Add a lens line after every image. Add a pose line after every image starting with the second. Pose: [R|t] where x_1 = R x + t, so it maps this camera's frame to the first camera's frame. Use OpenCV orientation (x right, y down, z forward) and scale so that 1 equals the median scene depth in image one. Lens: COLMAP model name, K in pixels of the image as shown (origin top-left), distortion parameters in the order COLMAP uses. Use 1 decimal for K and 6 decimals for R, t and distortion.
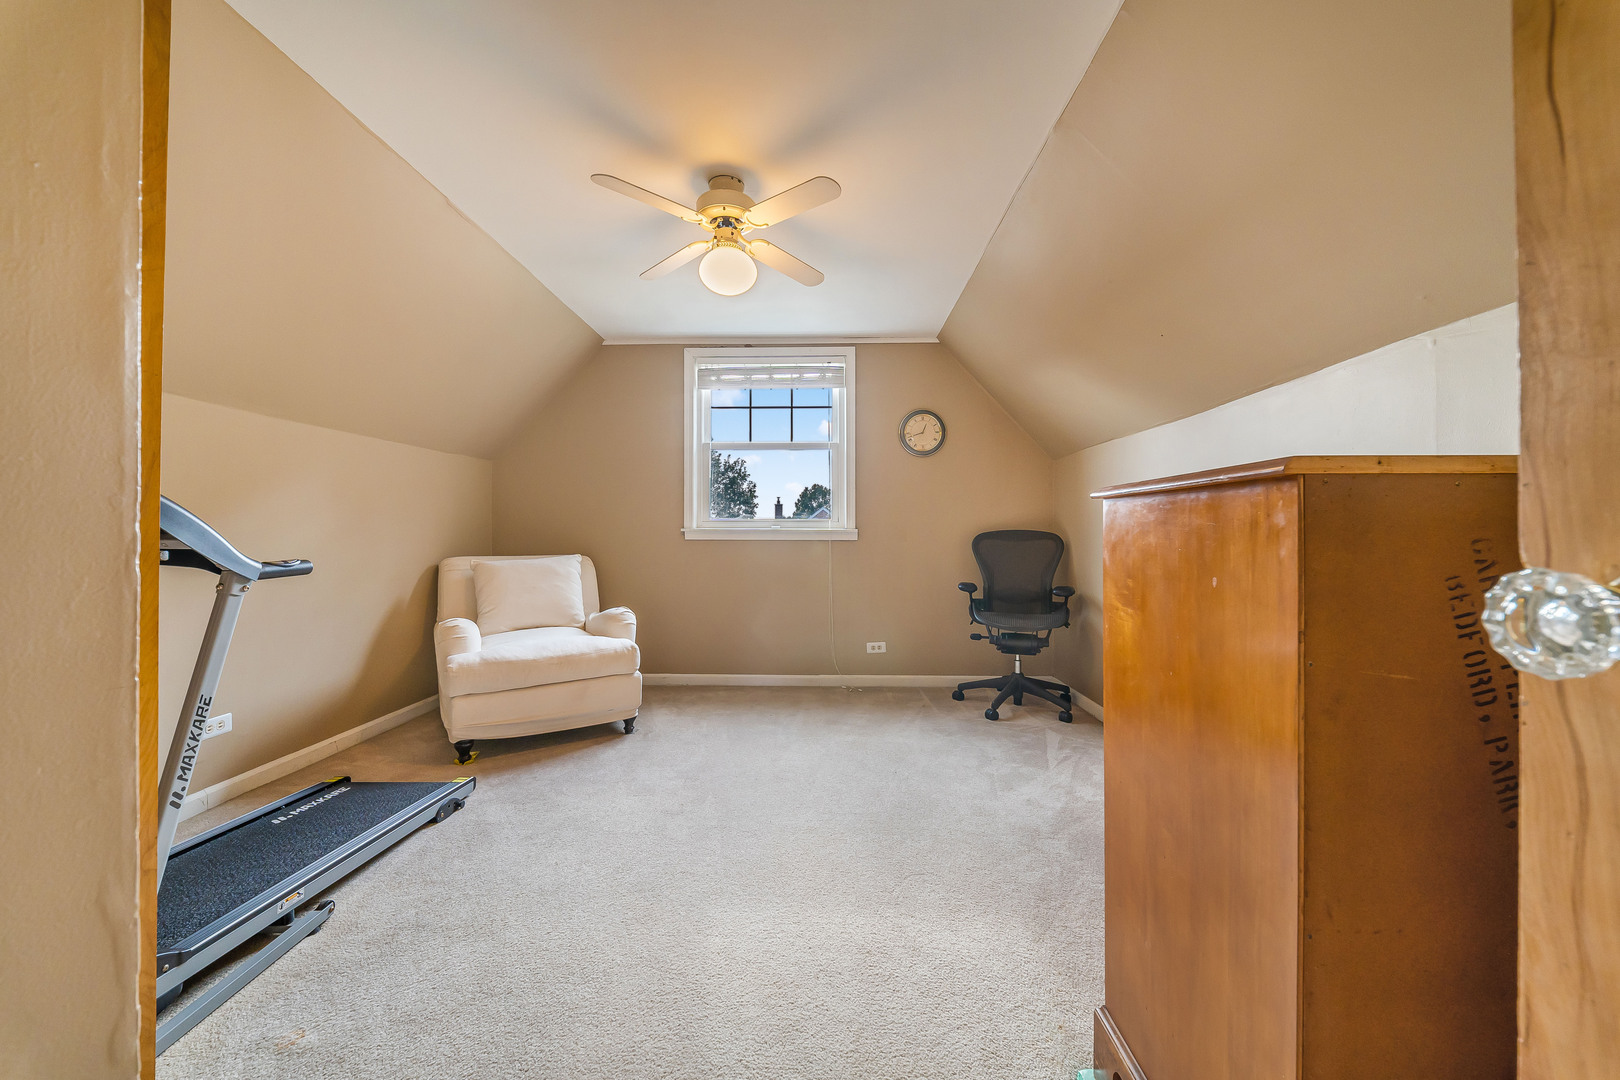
lens RADIAL K [[578.3, 0, 812.5], [0, 578.3, 534.8], [0, 0, 1]] dist [-0.000993, -0.000150]
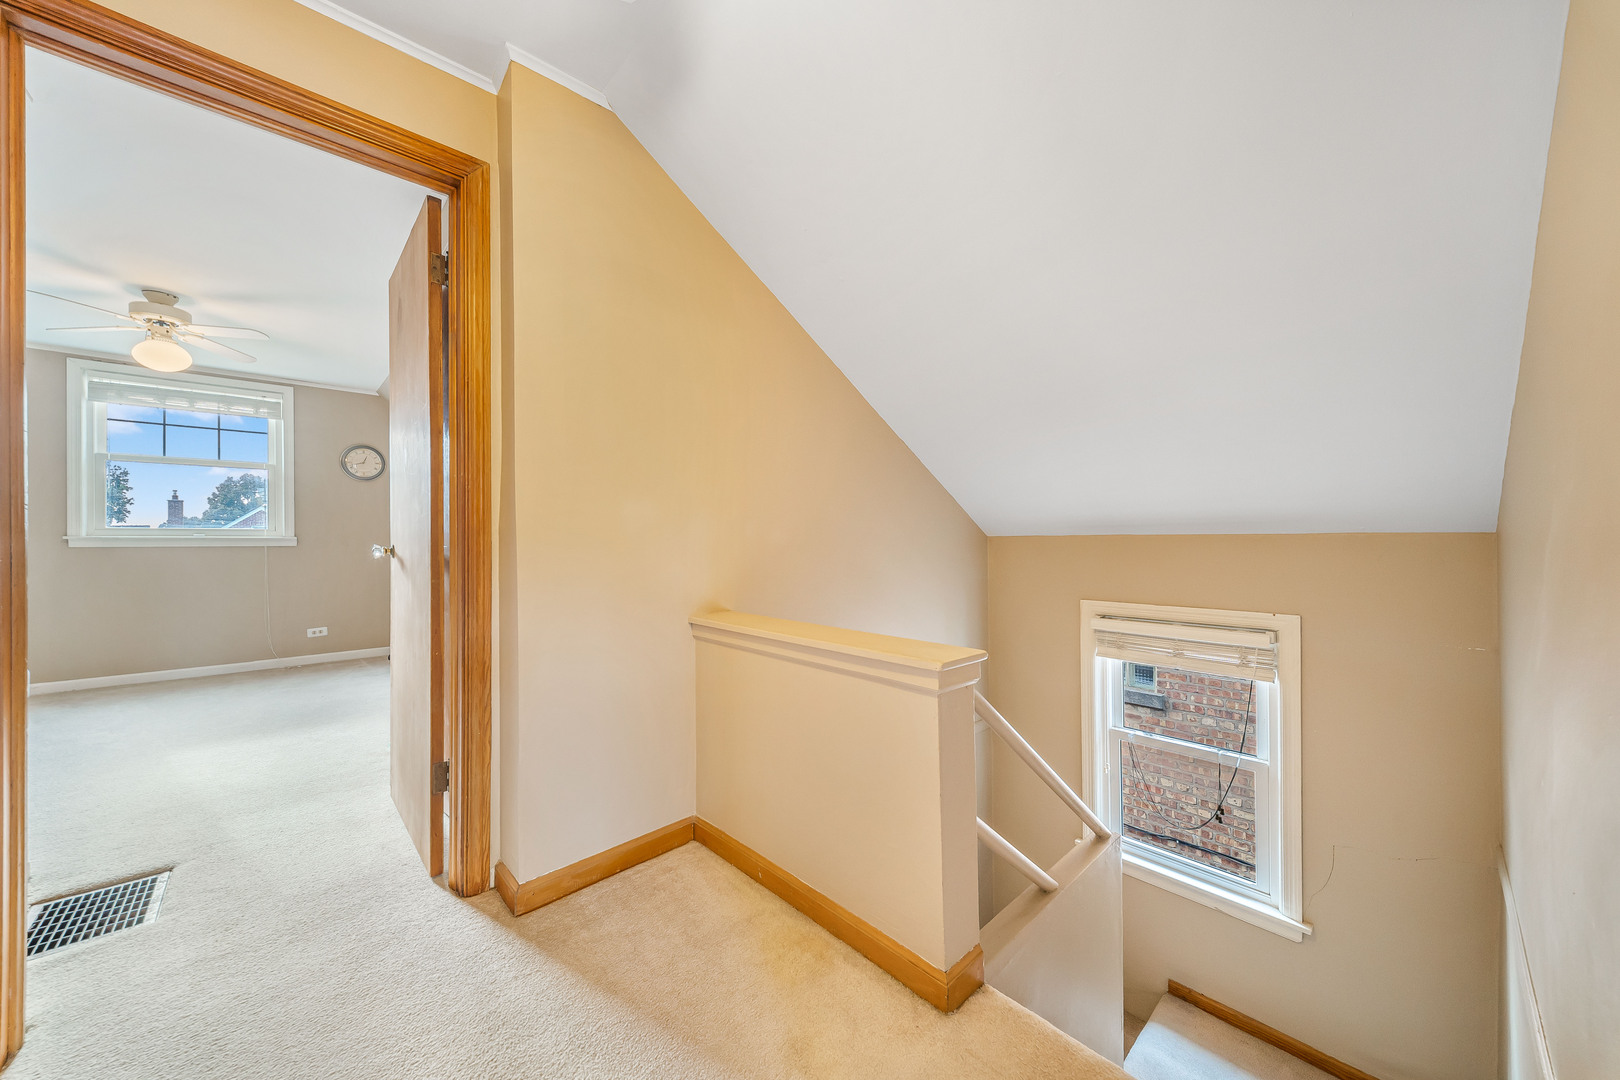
lens RADIAL K [[578.3, 0, 816.9], [0, 578.3, 540.6], [0, 0, 1]] dist [-0.000993, -0.000150]
pose [[0.708779, -0.002646, 0.705426, -0.005749], [0.004365, 0.999990, -0.000635, 0.004440], [-0.705417, 0.003529, 0.708783, -0.838253]]
